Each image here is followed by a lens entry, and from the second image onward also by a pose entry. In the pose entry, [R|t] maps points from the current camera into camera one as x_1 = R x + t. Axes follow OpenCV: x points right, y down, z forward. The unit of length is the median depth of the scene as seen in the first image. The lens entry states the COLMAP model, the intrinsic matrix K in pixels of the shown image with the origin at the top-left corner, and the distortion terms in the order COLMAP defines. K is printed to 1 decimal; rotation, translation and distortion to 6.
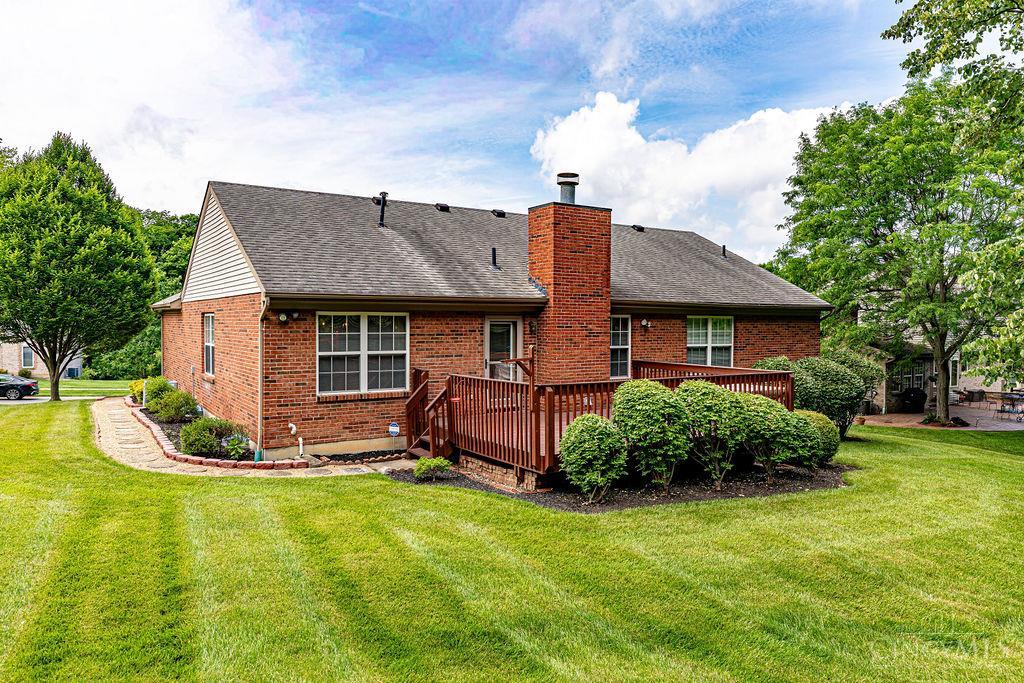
lens RADIAL K [[704.8, 0, 508.3], [0, 704.8, 341.1], [0, 0, 1]] dist [0.039138, -0.001025]
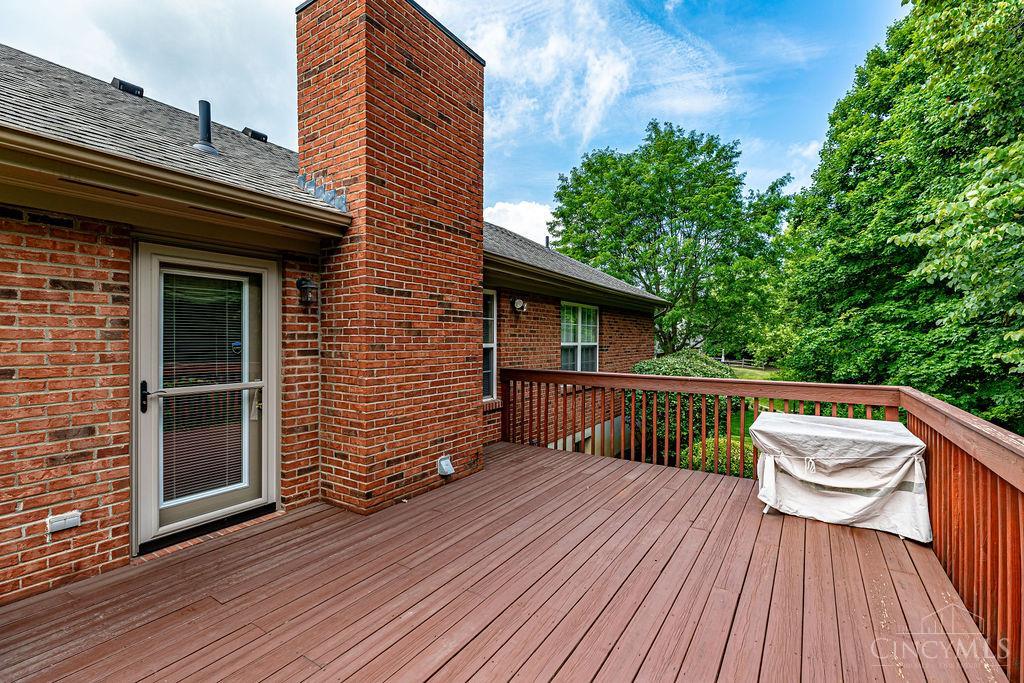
lens RADIAL K [[452.1, 0, 513.6], [0, 452.1, 340.6], [0, 0, 1]] dist [-0.004620, -0.000256]
pose [[0.908082, -0.003028, 0.418781, 0.033829], [0.012824, 0.999706, -0.020579, 0.013520], [-0.418596, 0.024058, 0.907854, 0.744545]]
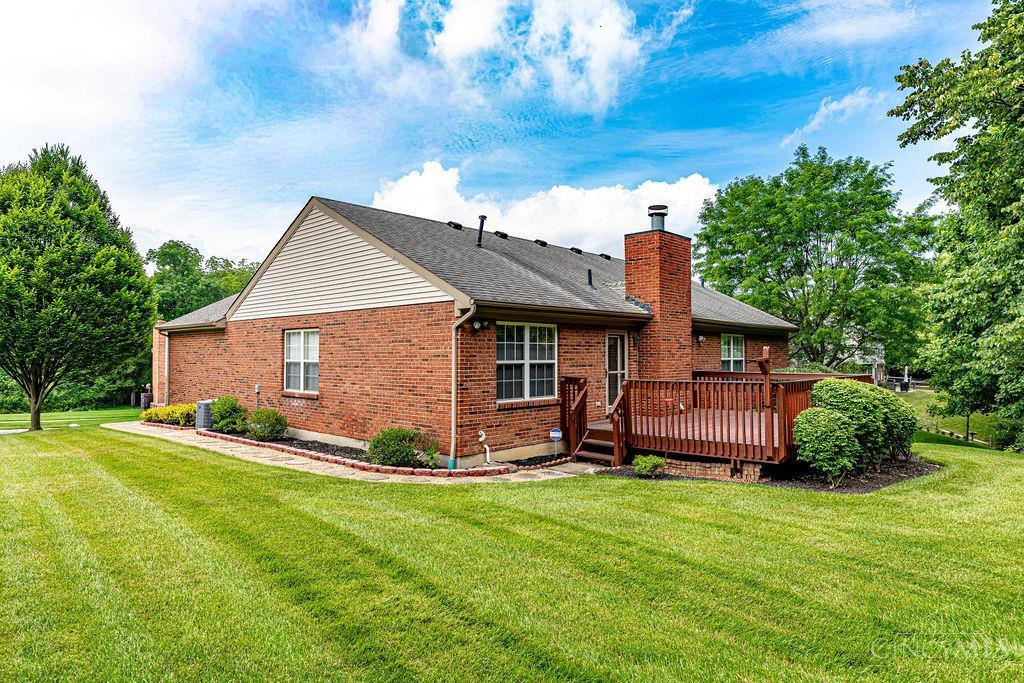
lens RADIAL K [[611.2, 0, 509.7], [0, 611.2, 348.6], [0, 0, 1]] dist [0.013836, 0.000909]
pose [[0.968828, -0.002754, 0.247720, -0.407551], [0.012428, 0.999219, -0.037498, 0.027660], [-0.247424, 0.039407, 0.968106, 0.119494]]
